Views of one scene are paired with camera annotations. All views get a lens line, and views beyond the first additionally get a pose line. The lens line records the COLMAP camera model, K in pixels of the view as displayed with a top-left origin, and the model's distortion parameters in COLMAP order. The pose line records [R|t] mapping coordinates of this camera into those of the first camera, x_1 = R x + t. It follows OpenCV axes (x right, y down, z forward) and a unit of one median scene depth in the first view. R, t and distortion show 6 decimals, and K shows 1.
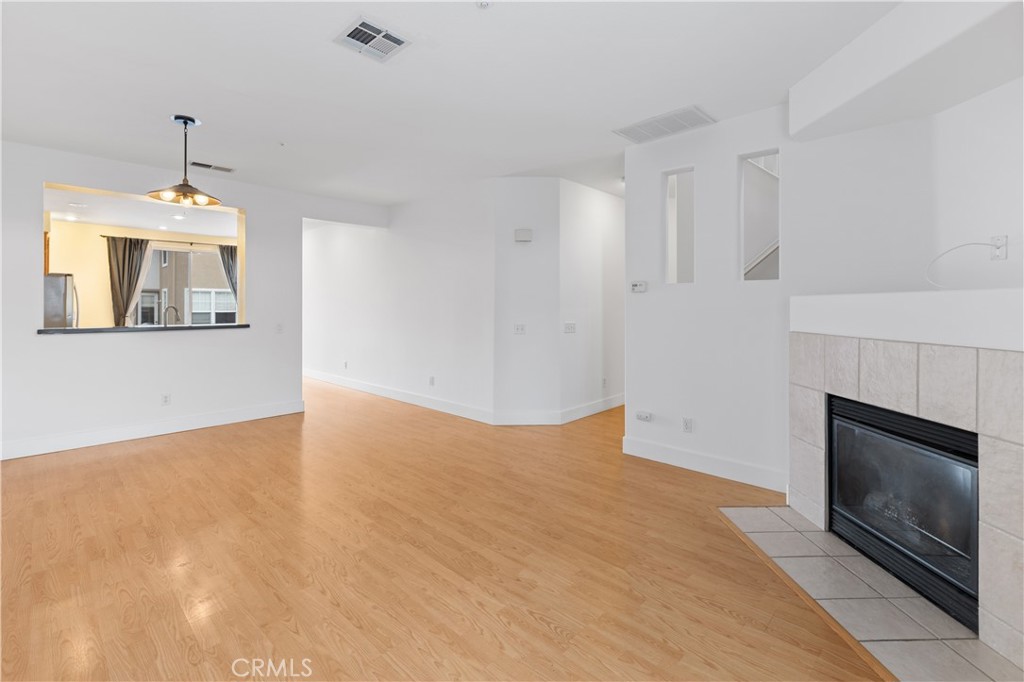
lens RADIAL K [[457.3, 0, 514.4], [0, 457.3, 306.5], [0, 0, 1]] dist [-0.002327, -0.000206]
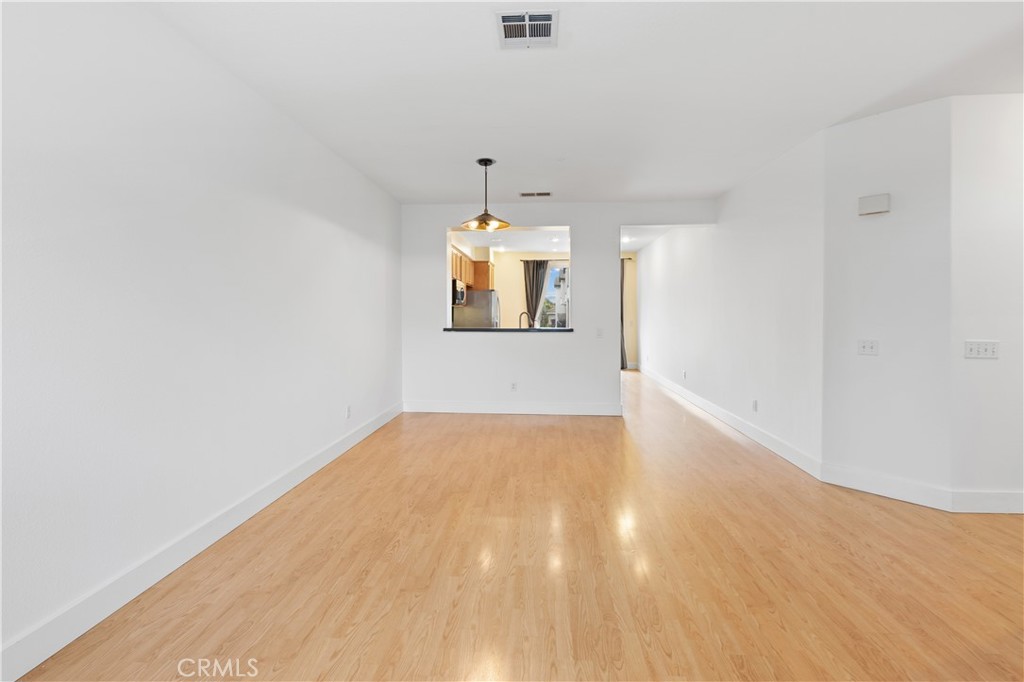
lens RADIAL K [[457.5, 0, 512.2], [0, 457.5, 314.0], [0, 0, 1]] dist [-0.002797, -0.000498]
pose [[0.637661, 0.003365, -0.770310, 0.202658], [-0.002037, 0.999994, 0.002682, 0.000580], [0.770315, -0.000141, 0.637664, 0.191500]]
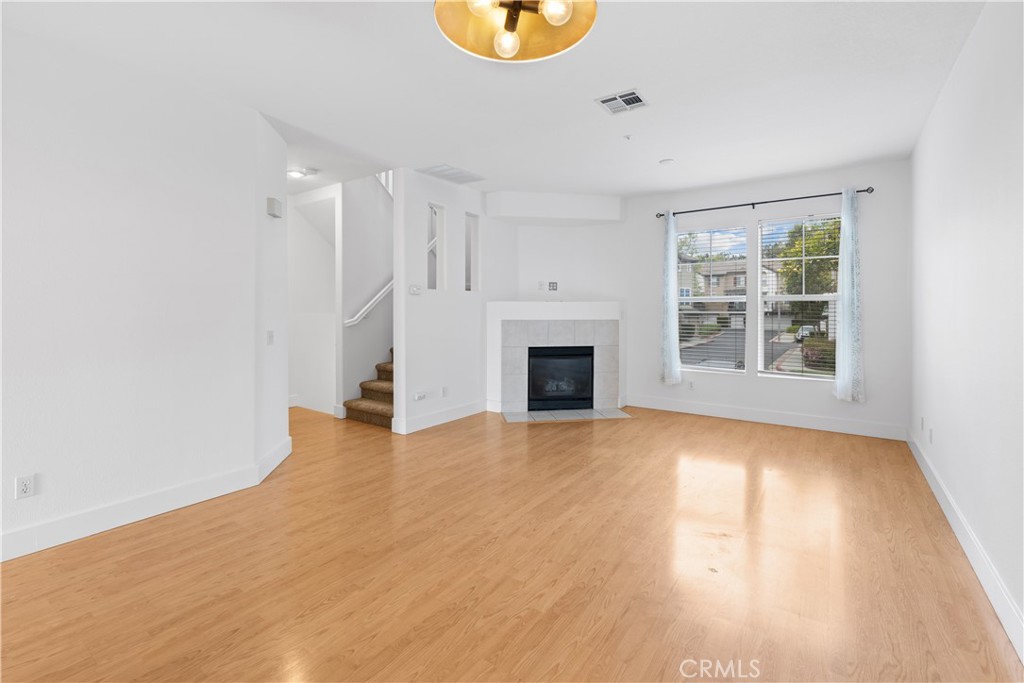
lens RADIAL K [[457.3, 0, 514.4], [0, 457.3, 307.0], [0, 0, 1]] dist [-0.002327, -0.000206]
pose [[-0.145771, 0.001239, 0.989318, -0.802337], [-0.002547, 0.999995, -0.001628, 0.002235], [-0.989315, -0.002757, -0.145767, 0.769591]]
